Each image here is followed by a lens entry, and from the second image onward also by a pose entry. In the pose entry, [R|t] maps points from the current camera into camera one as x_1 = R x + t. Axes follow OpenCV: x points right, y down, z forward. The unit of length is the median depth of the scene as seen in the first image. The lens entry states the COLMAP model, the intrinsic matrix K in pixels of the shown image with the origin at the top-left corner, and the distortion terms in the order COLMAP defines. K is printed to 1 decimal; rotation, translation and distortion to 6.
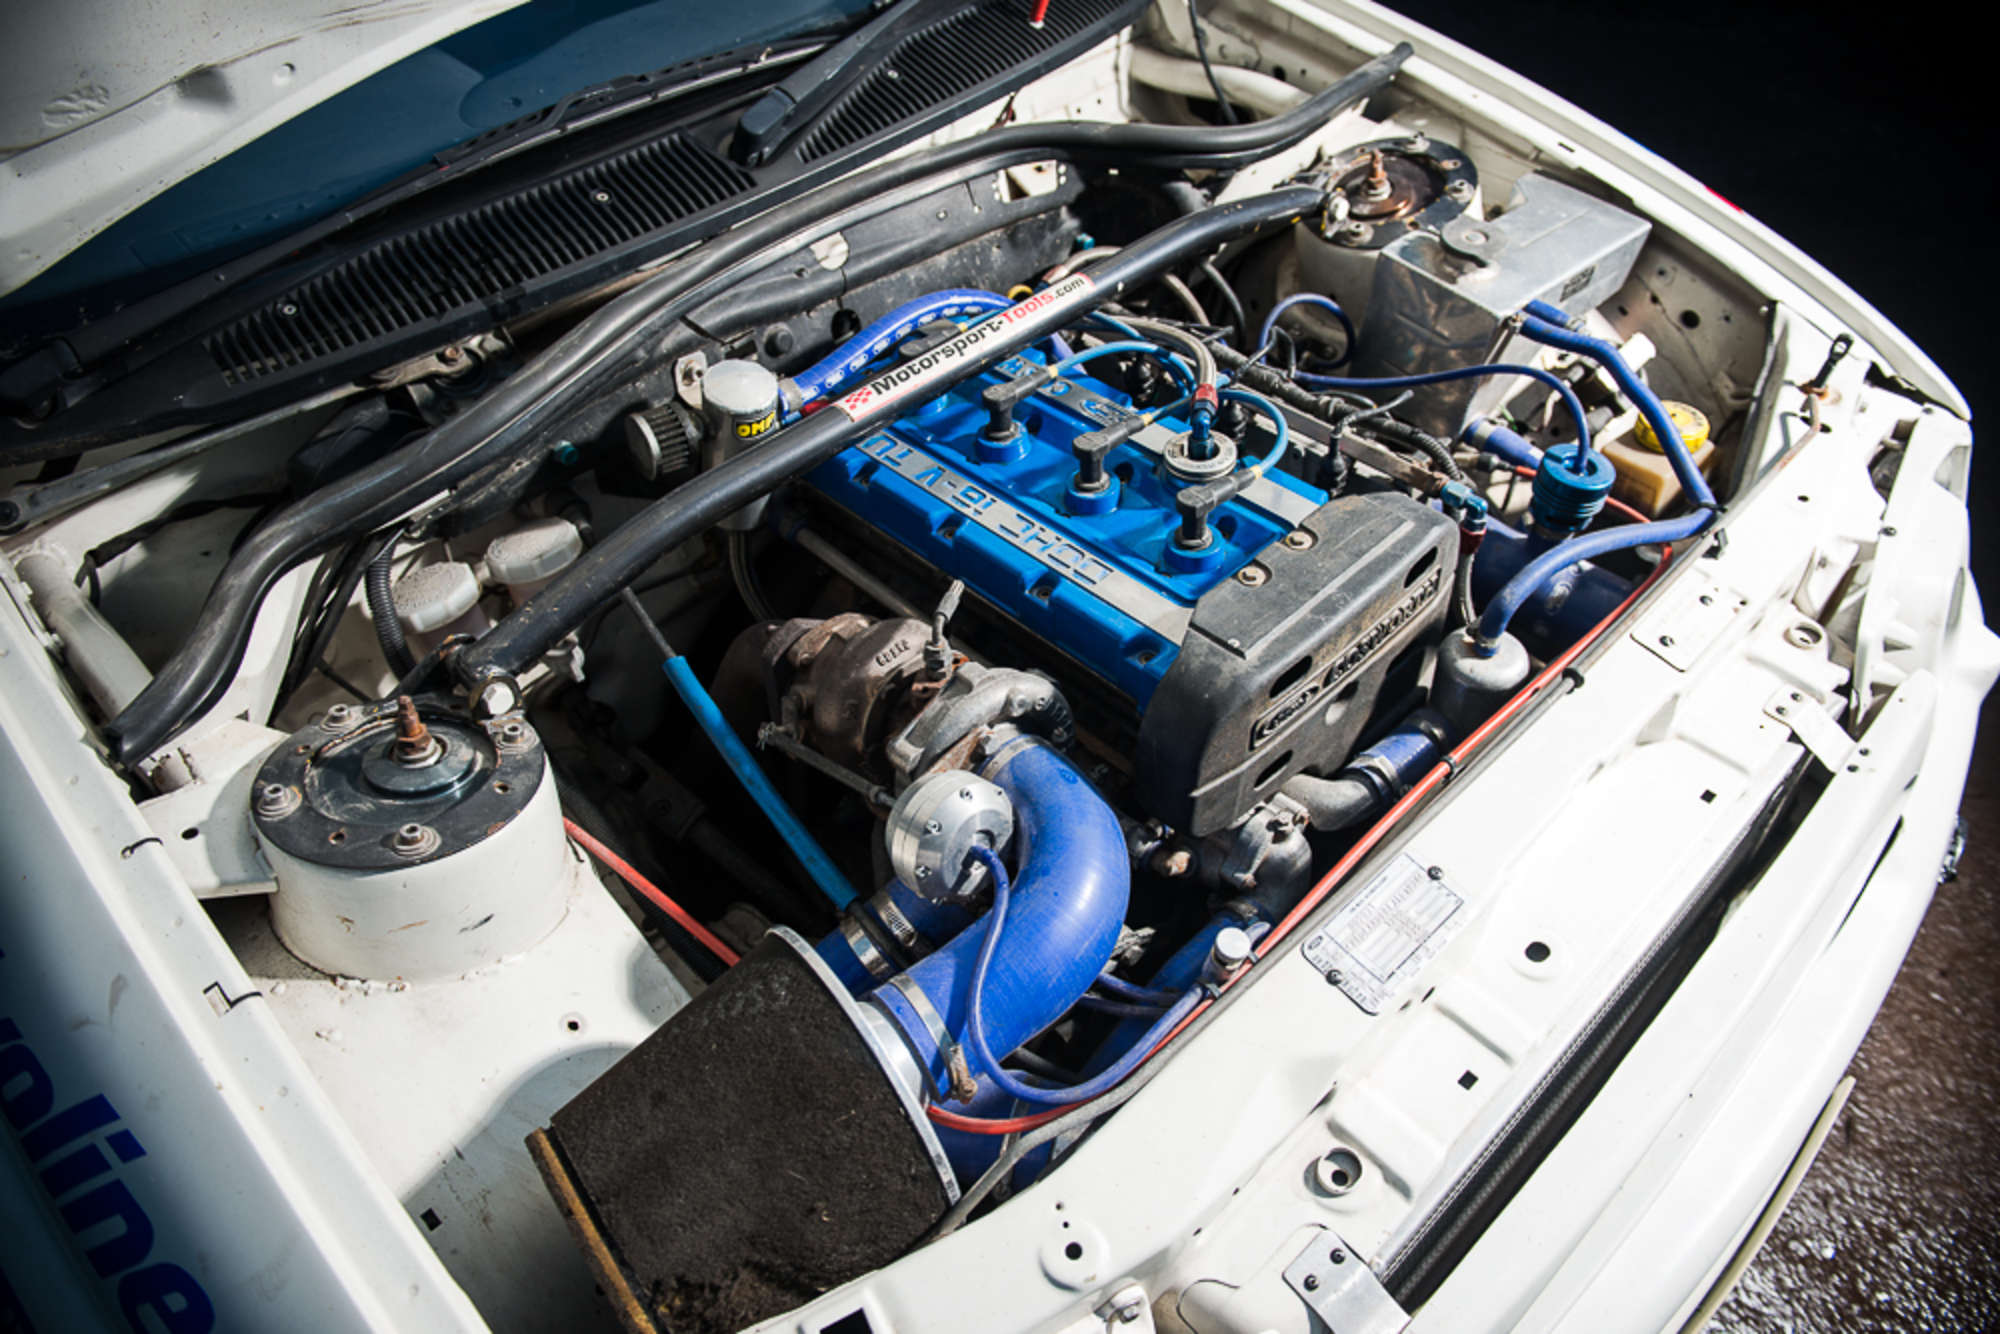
lens RADIAL K [[1327.2, 0, 1000.0], [0, 1327.2, 667.0], [0, 0, 1]] dist [-0.057683, -0.000298]
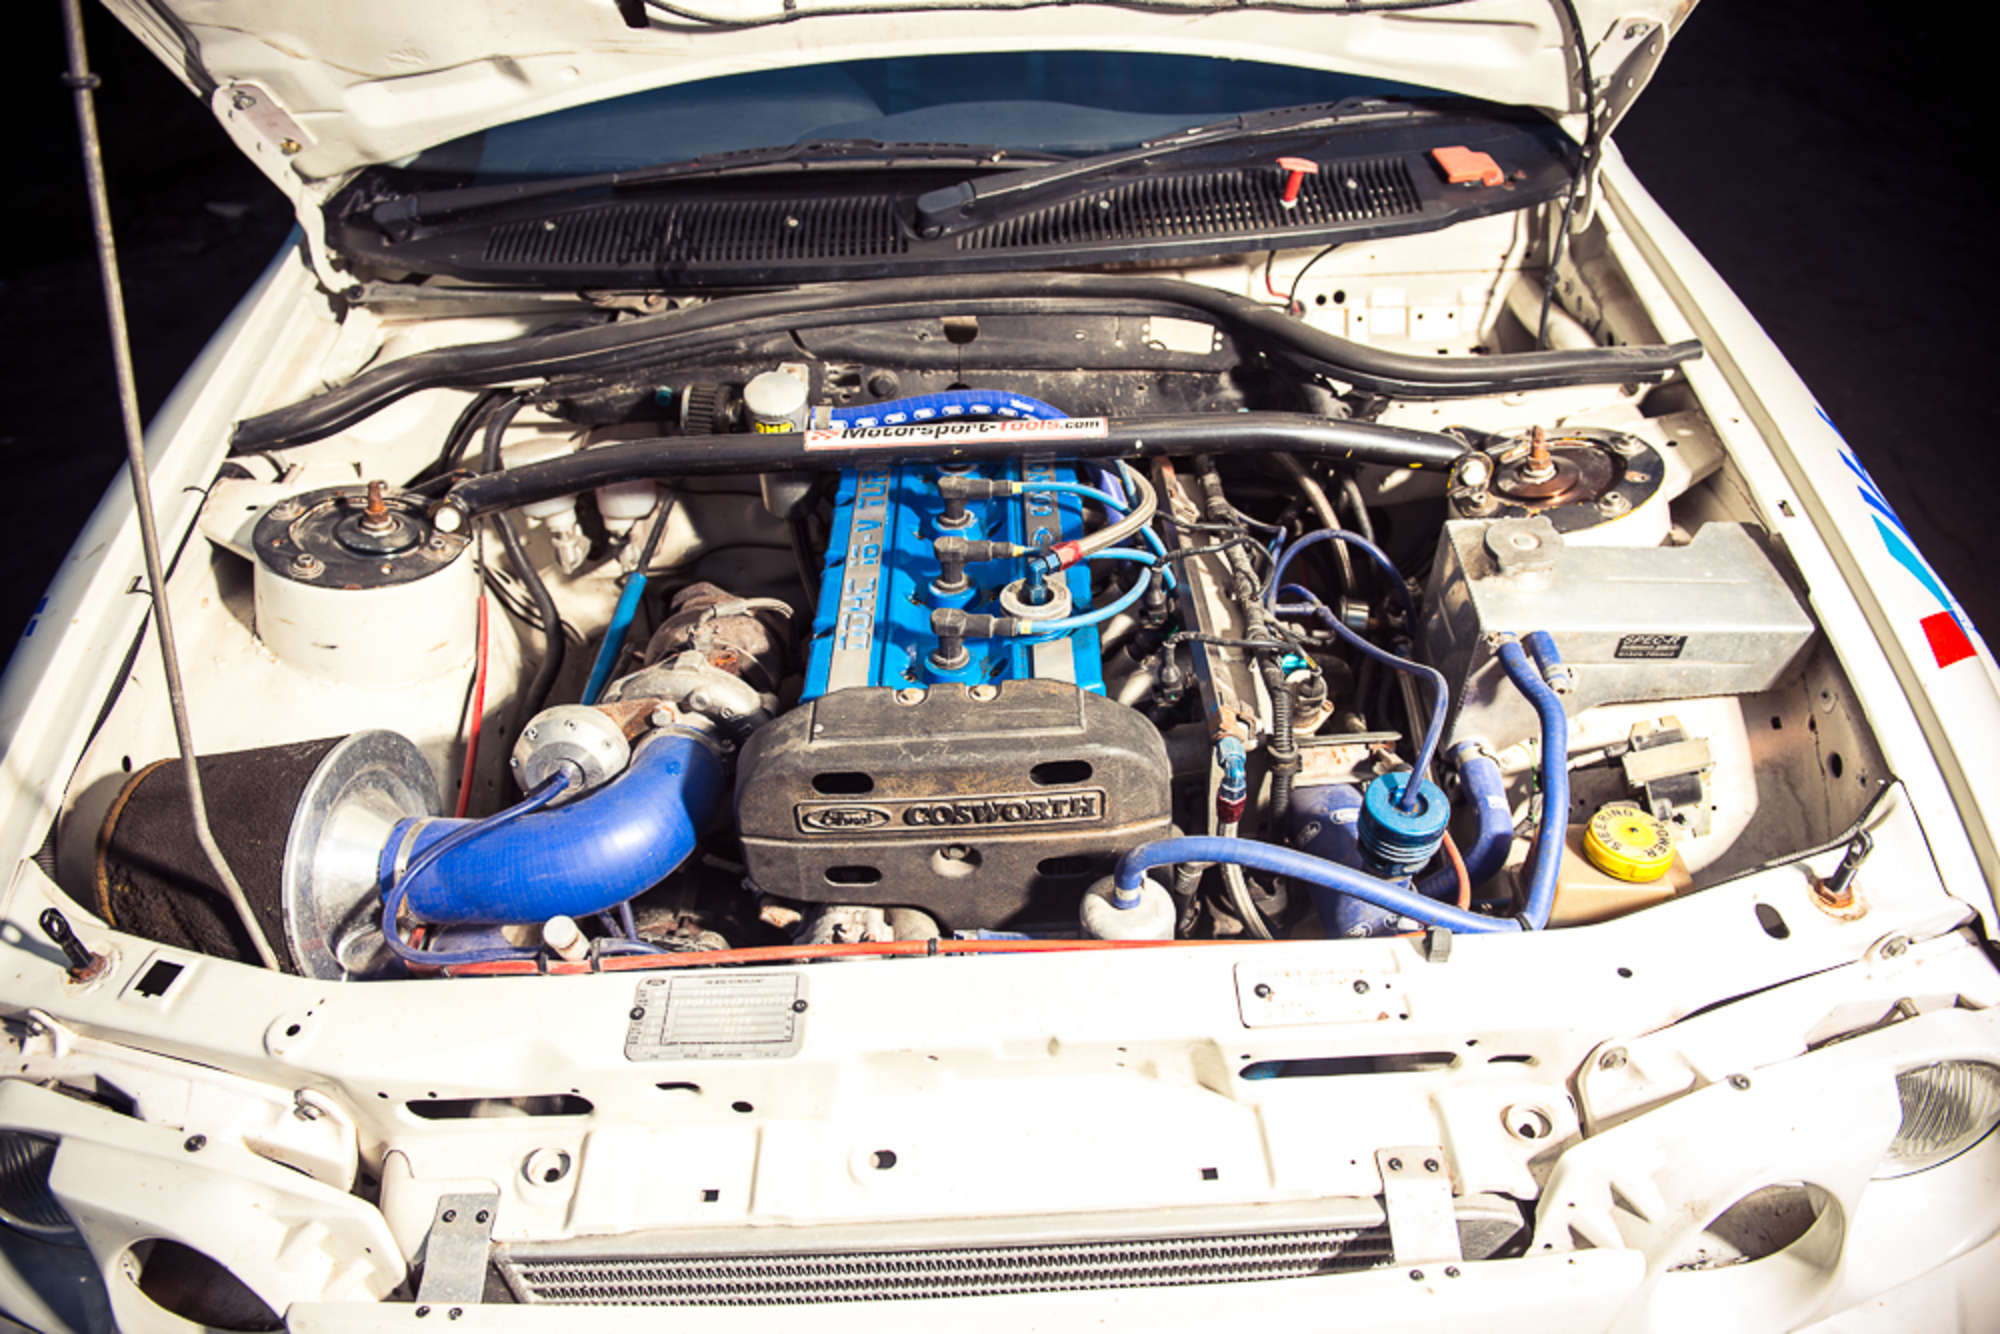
lens RADIAL K [[1327.2, 0, 1000.0], [0, 1327.2, 667.0], [0, 0, 1]] dist [-0.057683, -0.000298]
pose [[0.743202, 0.433521, -0.509618, 0.599635], [-0.476699, 0.877567, 0.051334, -0.138292], [0.469477, 0.204783, 0.858868, 0.109395]]
